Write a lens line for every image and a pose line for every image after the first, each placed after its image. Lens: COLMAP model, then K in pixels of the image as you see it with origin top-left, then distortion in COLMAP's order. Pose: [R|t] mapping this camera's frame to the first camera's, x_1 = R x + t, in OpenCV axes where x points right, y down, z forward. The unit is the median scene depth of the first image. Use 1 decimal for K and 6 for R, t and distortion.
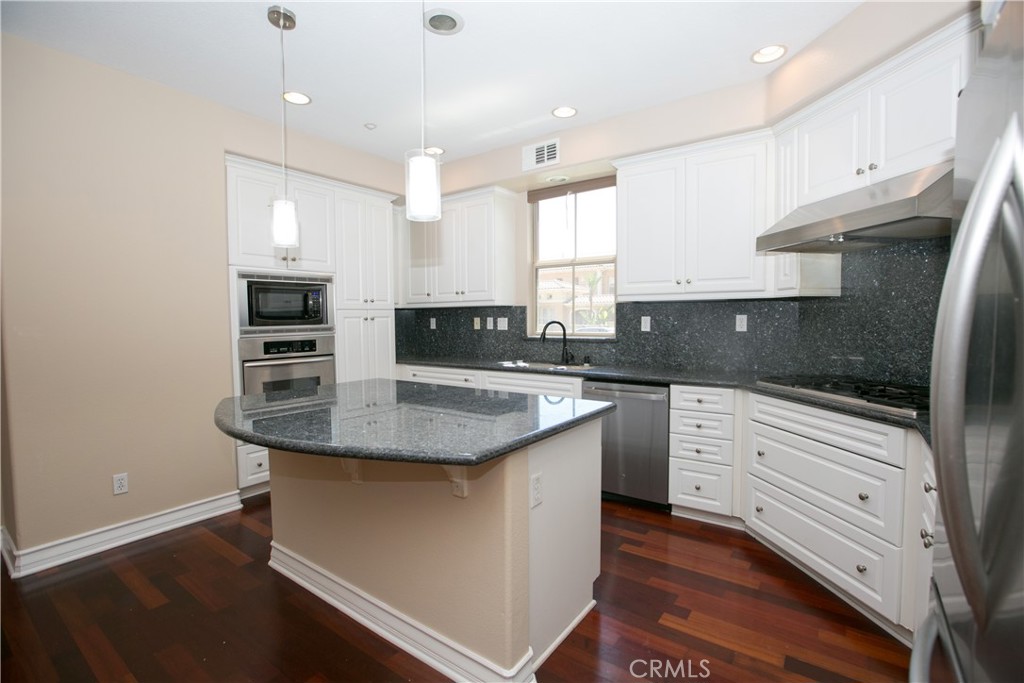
lens RADIAL K [[469.7, 0, 517.4], [0, 469.7, 336.0], [0, 0, 1]] dist [-0.048434, 0.019257]
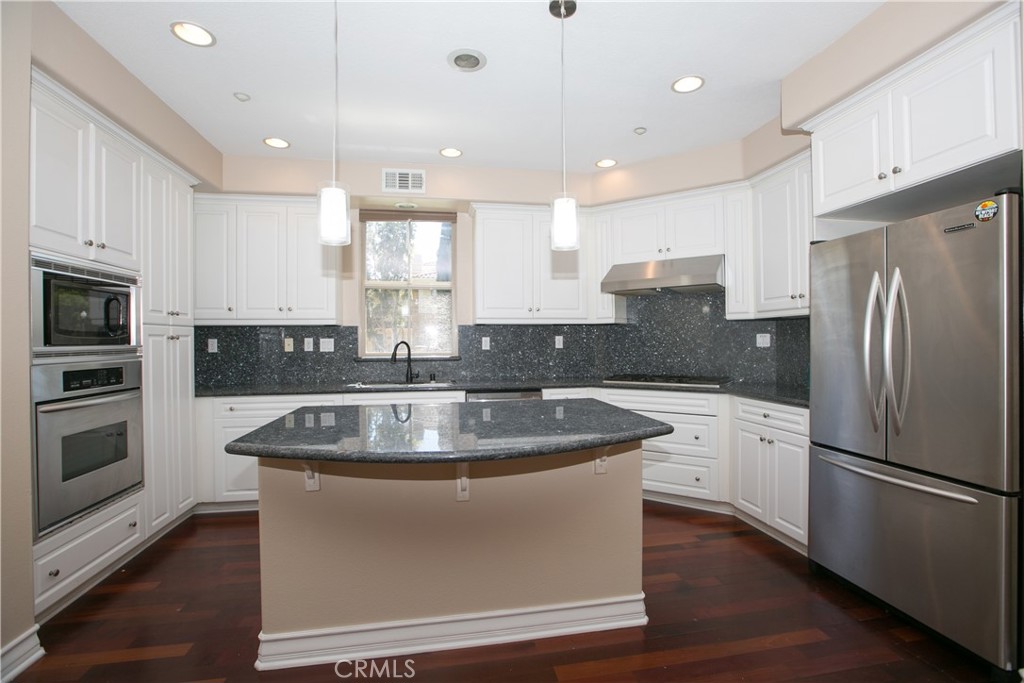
lens RADIAL K [[469.7, 0, 518.6], [0, 469.7, 341.4], [0, 0, 1]] dist [-0.048434, 0.019257]
pose [[0.695077, 0.003180, 0.718928, -0.520598], [0.030538, 0.998957, -0.033944, 0.011643], [-0.718286, 0.045548, 0.694255, 0.118768]]
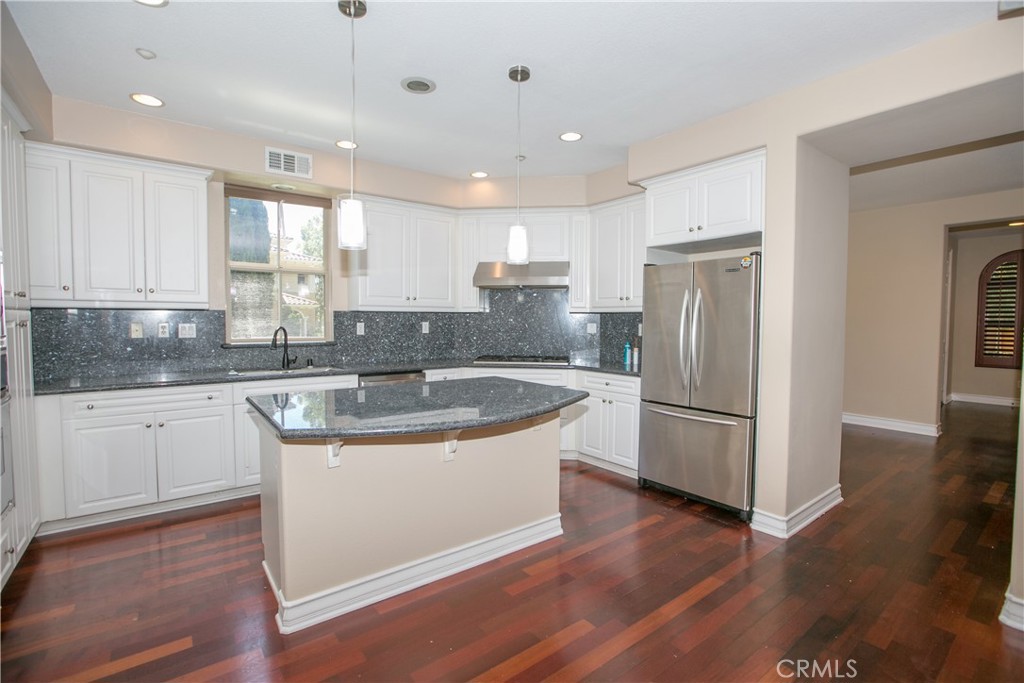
lens RADIAL K [[469.7, 0, 515.6], [0, 469.7, 342.7], [0, 0, 1]] dist [-0.048434, 0.019257]
pose [[0.288465, -0.036887, 0.956780, -0.790451], [0.029421, 0.999127, 0.029649, -0.013538], [-0.957038, 0.019597, 0.289298, 0.252701]]
